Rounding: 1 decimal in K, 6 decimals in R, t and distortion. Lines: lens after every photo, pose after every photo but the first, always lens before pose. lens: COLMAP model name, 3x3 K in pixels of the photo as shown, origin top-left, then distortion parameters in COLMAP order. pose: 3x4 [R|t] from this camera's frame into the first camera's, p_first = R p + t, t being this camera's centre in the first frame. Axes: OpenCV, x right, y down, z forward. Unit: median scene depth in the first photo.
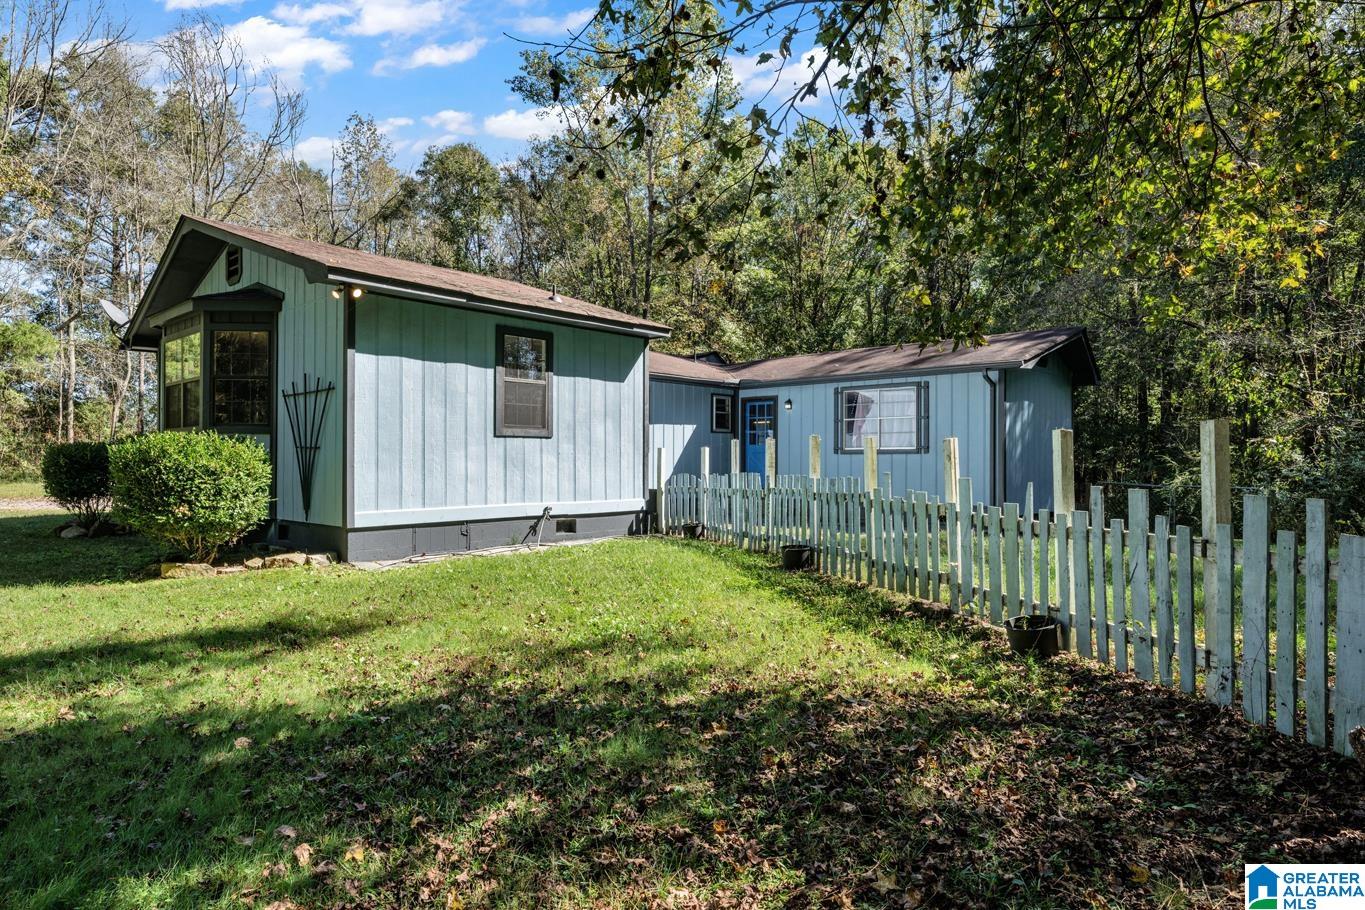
lens RADIAL K [[825.1, 0, 677.9], [0, 825.1, 451.1], [0, 0, 1]] dist [0.009413, 0.000928]
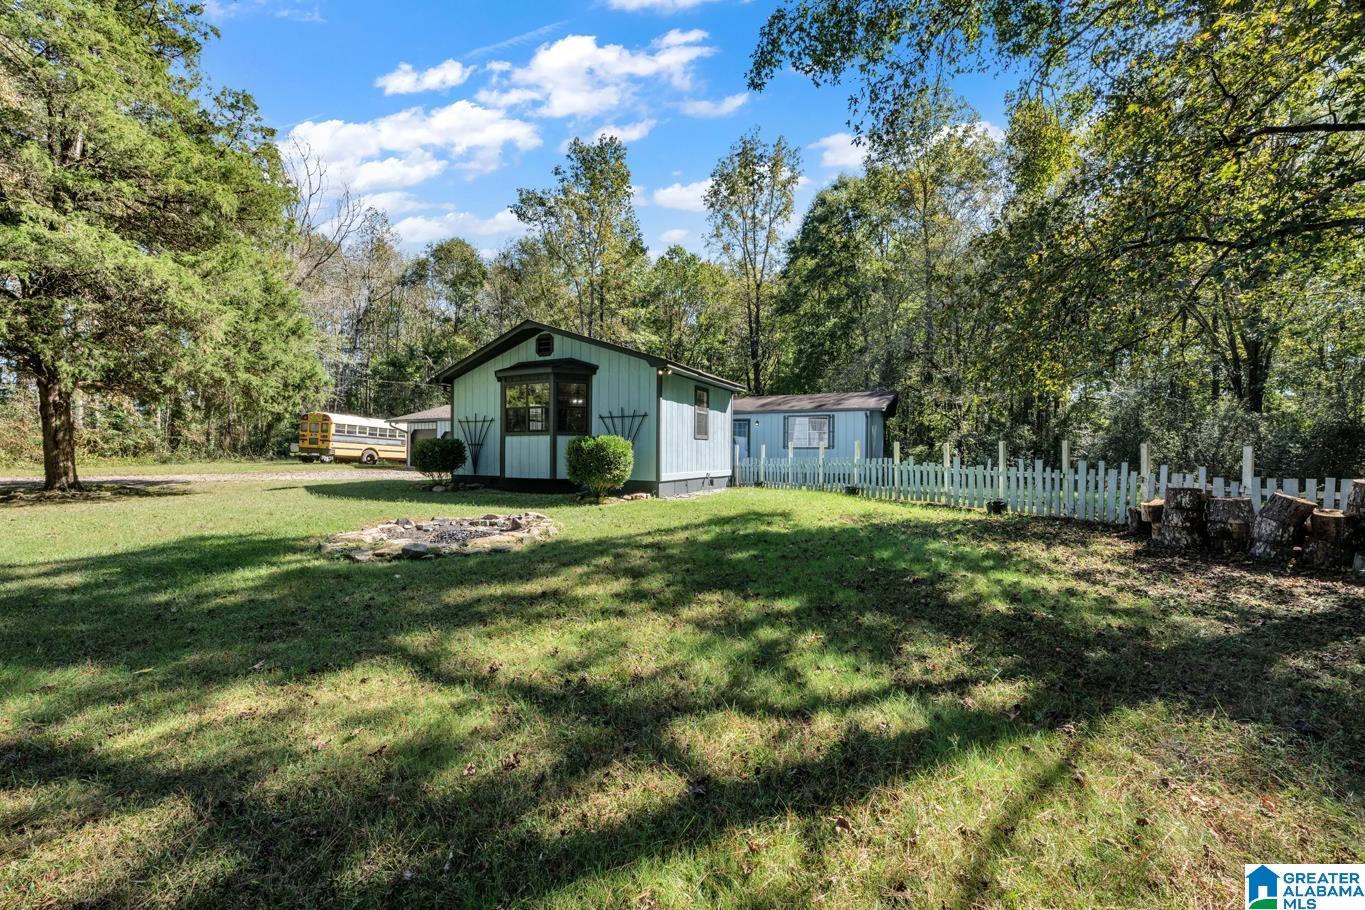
lens RADIAL K [[551.9, 0, 688.0], [0, 551.9, 453.5], [0, 0, 1]] dist [-0.001677, -0.000066]
pose [[0.957423, 0.007760, 0.288584, -0.627057], [-0.011611, 0.999865, 0.011636, 0.002900], [-0.288454, -0.014491, 0.957384, -0.327875]]
